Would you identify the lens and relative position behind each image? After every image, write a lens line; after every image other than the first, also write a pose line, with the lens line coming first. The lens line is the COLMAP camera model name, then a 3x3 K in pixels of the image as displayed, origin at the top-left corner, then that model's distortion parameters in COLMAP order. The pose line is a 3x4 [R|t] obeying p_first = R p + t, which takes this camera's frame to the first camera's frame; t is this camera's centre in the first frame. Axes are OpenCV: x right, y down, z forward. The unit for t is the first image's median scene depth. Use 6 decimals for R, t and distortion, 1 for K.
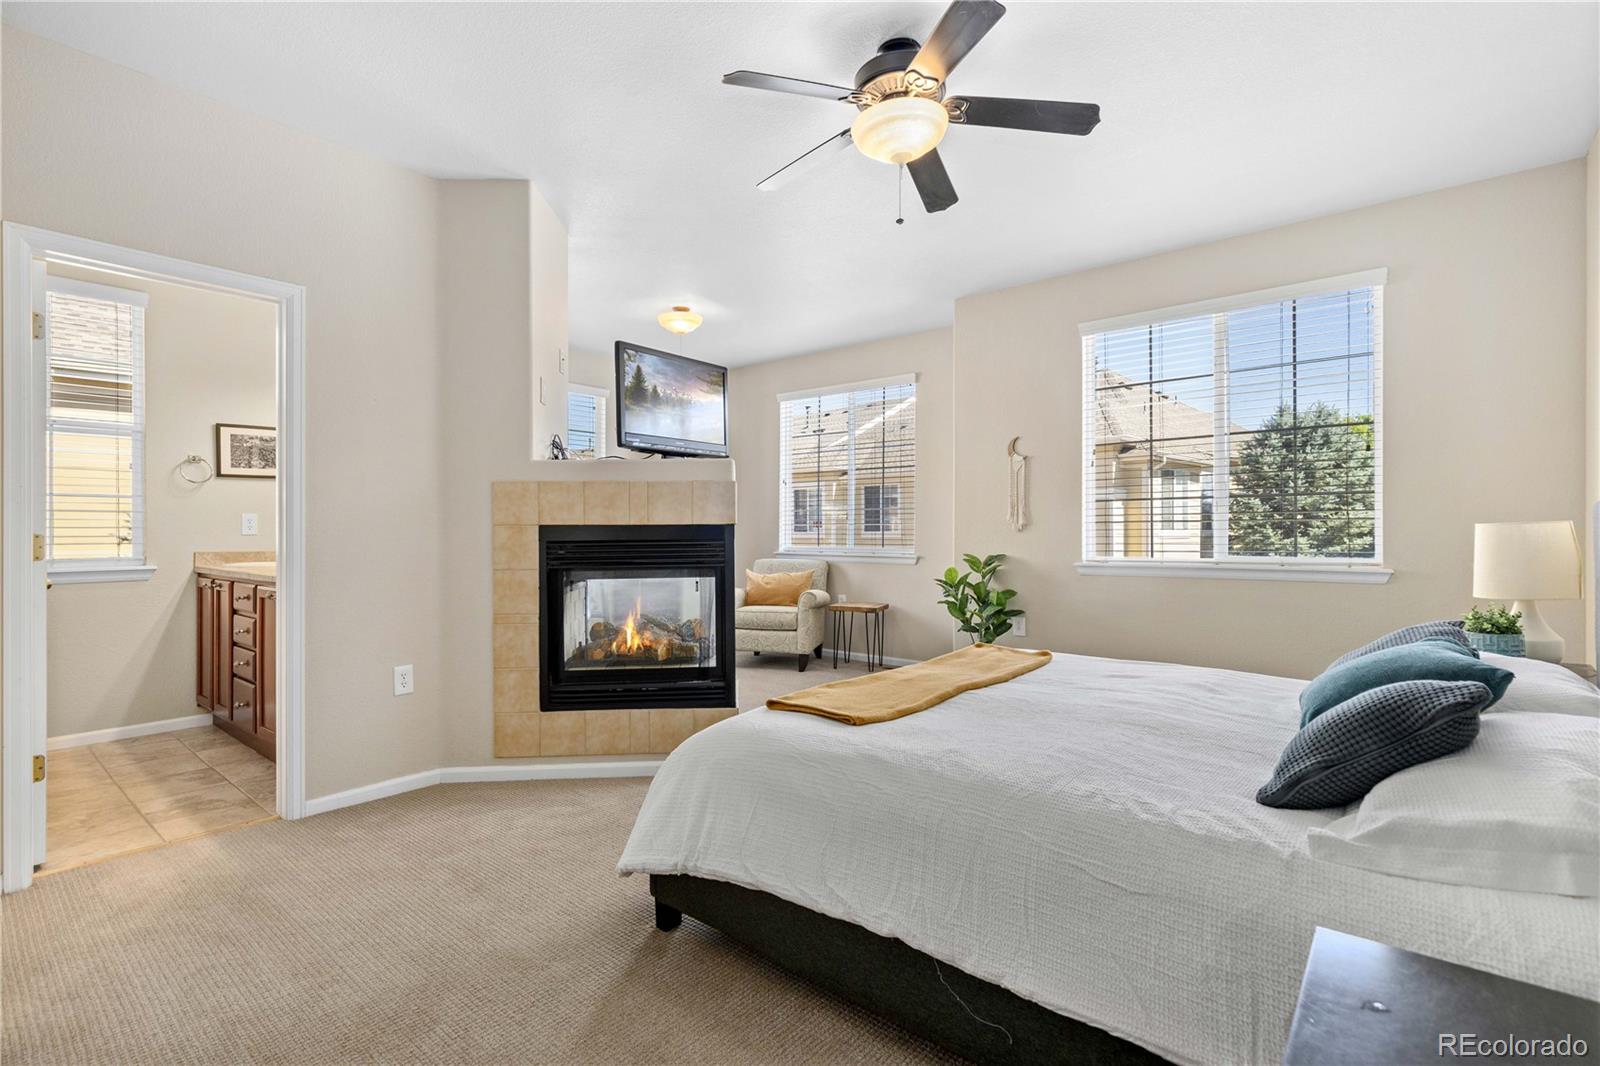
lens RADIAL K [[766.3, 0, 797.1], [0, 766.3, 527.0], [0, 0, 1]] dist [-0.001545, -0.000083]
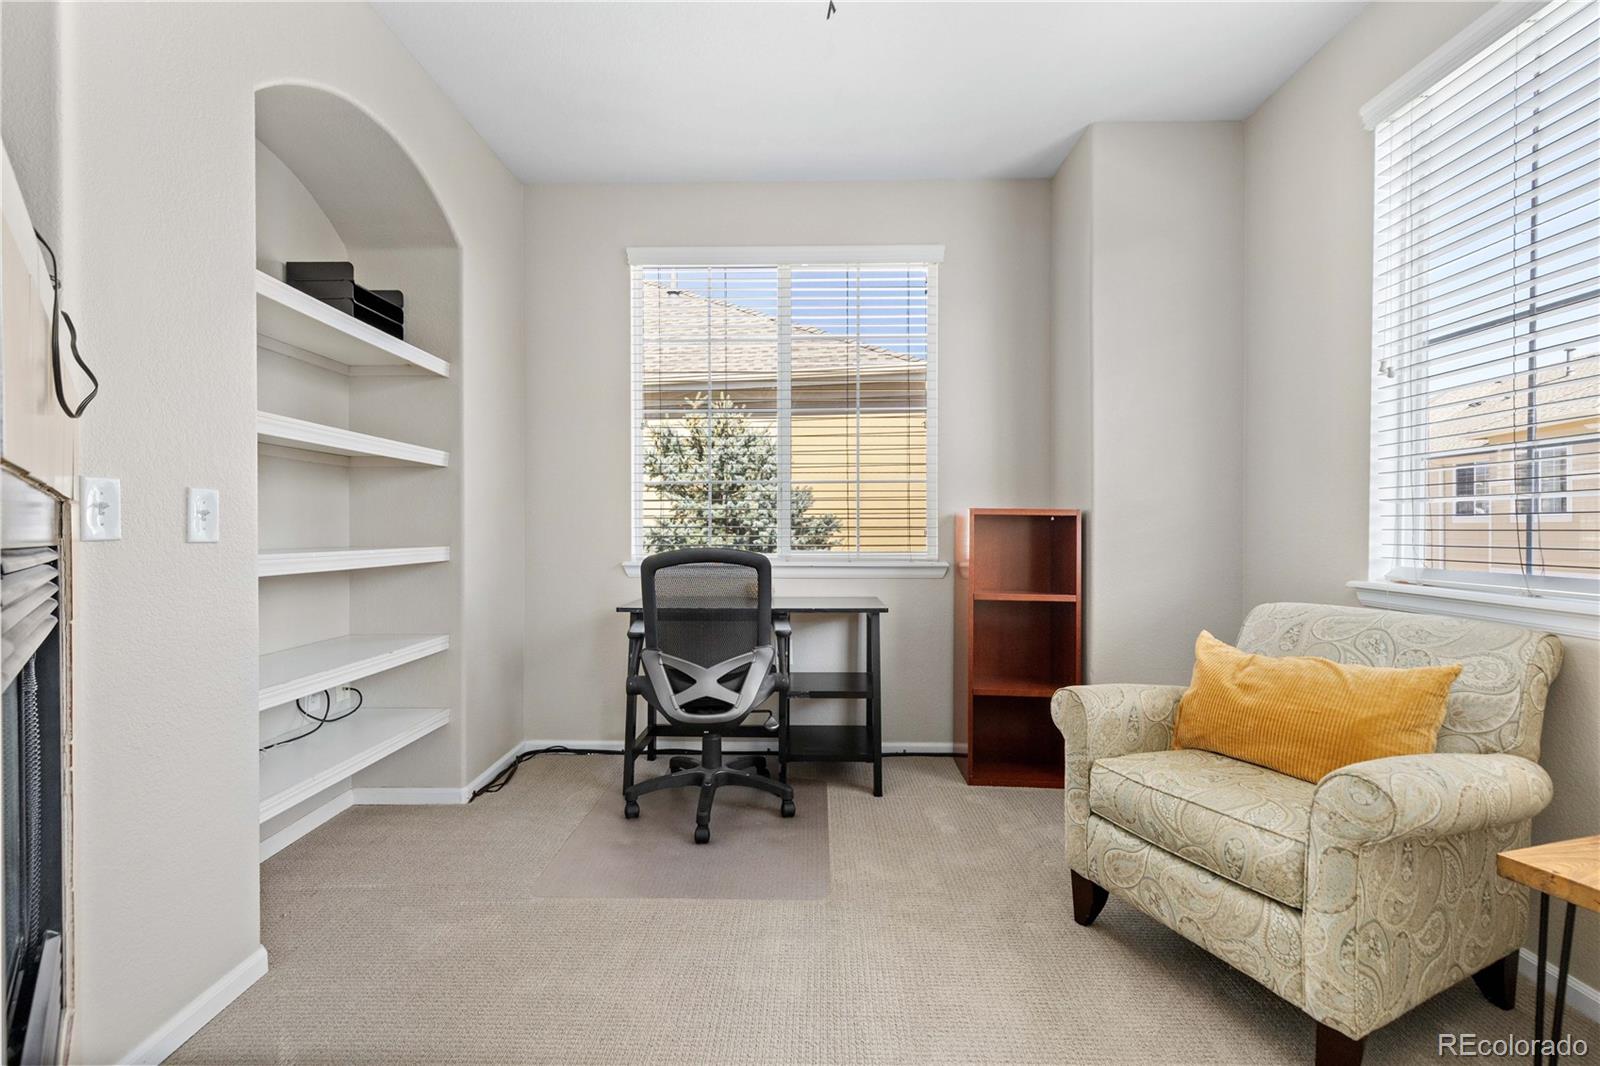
lens RADIAL K [[723.0, 0, 793.6], [0, 723.0, 524.7], [0, 0, 1]] dist [0.005615, 0.000188]
pose [[0.613891, -0.005128, -0.789374, 0.106948], [0.007591, 0.999971, -0.000592, 0.009135], [0.789354, -0.005629, 0.613912, 0.914492]]
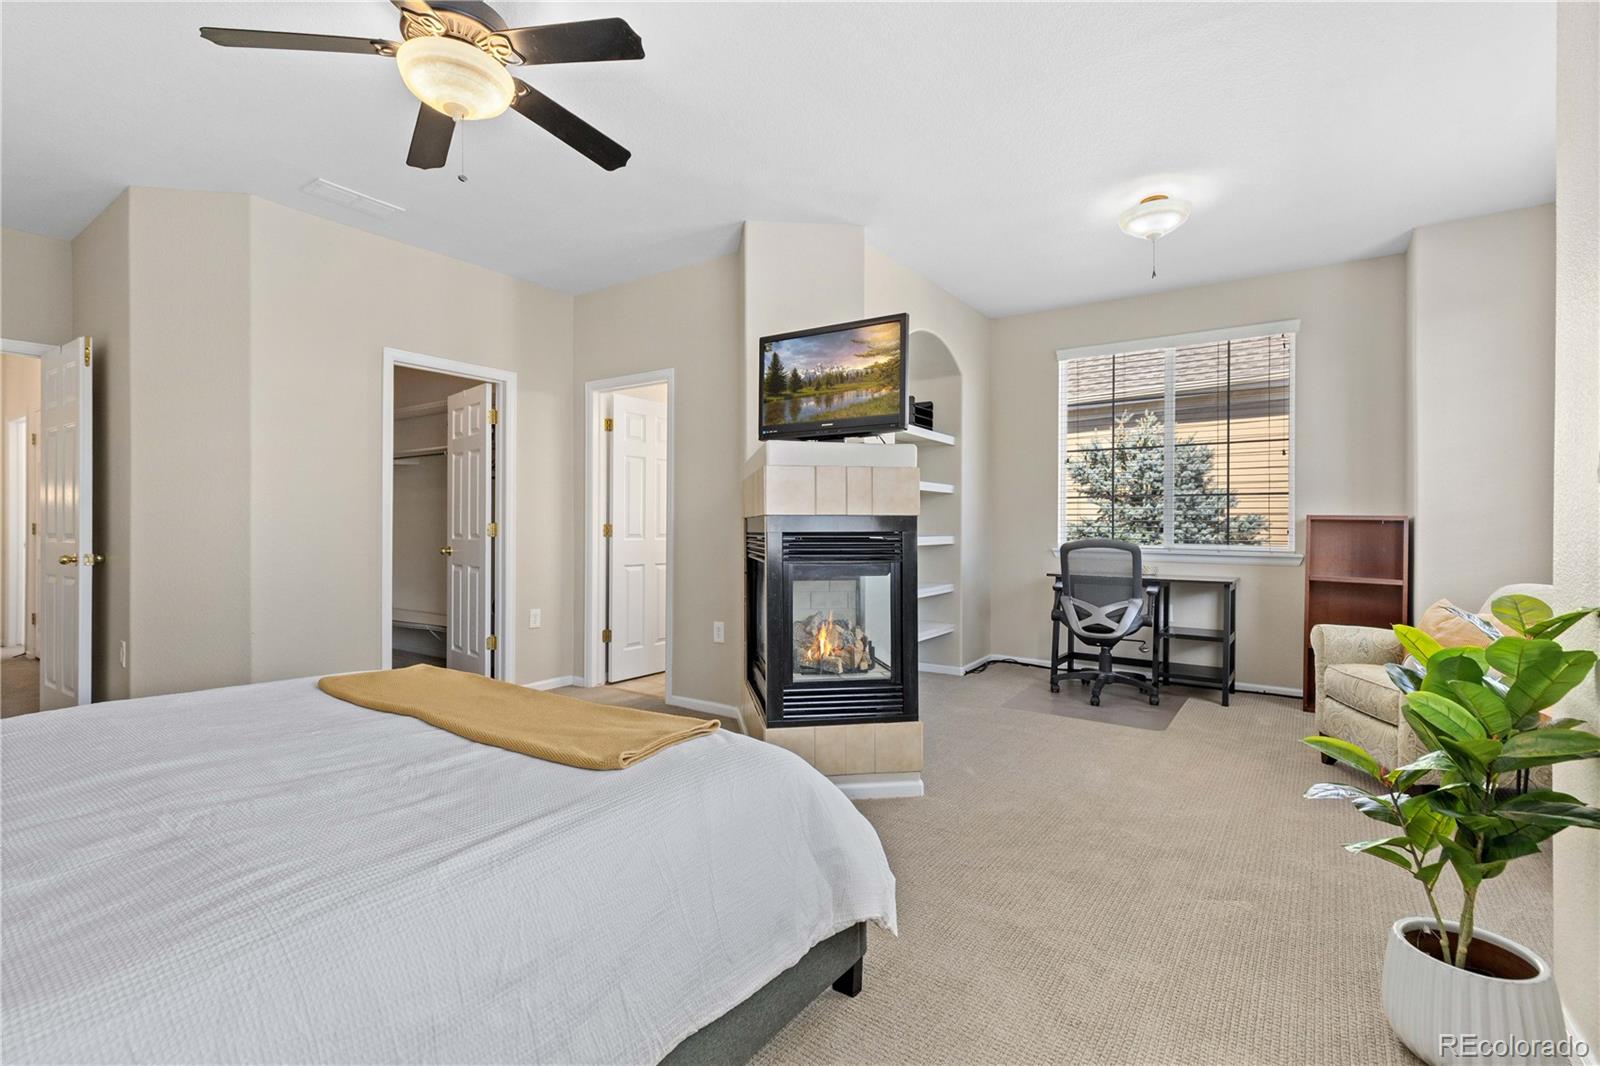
lens RADIAL K [[723.0, 0, 793.6], [0, 723.0, 524.7], [0, 0, 1]] dist [0.005615, 0.000188]
pose [[0.071035, 0.002732, -0.997470, 0.548644], [0.002425, 0.999993, 0.002912, 0.003128], [0.997471, -0.002626, 0.071027, 0.732041]]
